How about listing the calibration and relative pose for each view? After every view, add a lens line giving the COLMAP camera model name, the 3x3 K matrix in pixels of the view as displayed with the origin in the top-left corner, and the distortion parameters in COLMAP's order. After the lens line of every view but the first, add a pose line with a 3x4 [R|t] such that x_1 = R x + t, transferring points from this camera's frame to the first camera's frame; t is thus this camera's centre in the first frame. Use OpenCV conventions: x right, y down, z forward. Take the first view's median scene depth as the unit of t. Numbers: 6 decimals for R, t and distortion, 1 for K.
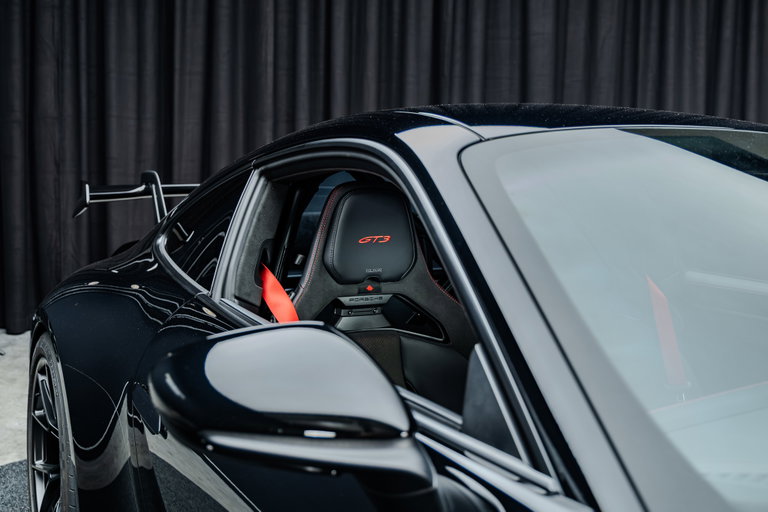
lens RADIAL K [[795.7, 0, 387.7], [0, 795.7, 255.4], [0, 0, 1]] dist [0.018495, 0.000000]
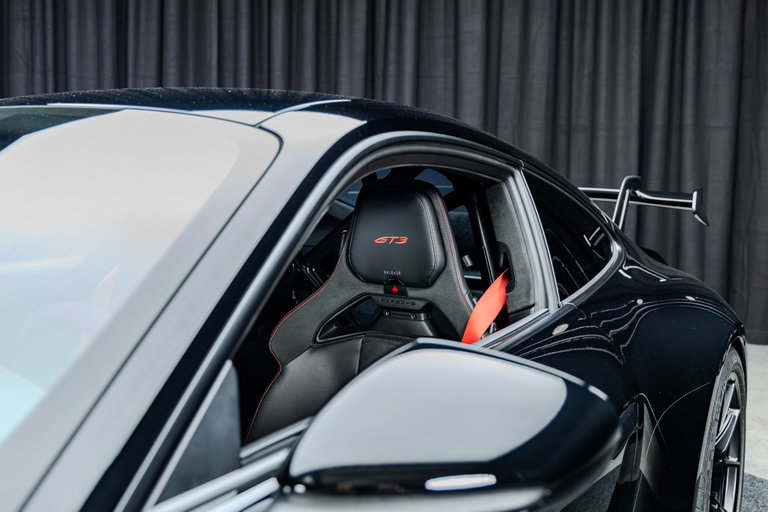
lens RADIAL K [[812.3, 0, 380.0], [0, 812.3, 254.6], [0, 0, 1]] dist [0.034988, 0.000000]
pose [[0.989298, 0.012902, -0.145336, 0.231054], [-0.014680, 0.999830, -0.011164, 0.018660], [0.145167, 0.013178, 0.989319, -0.040662]]
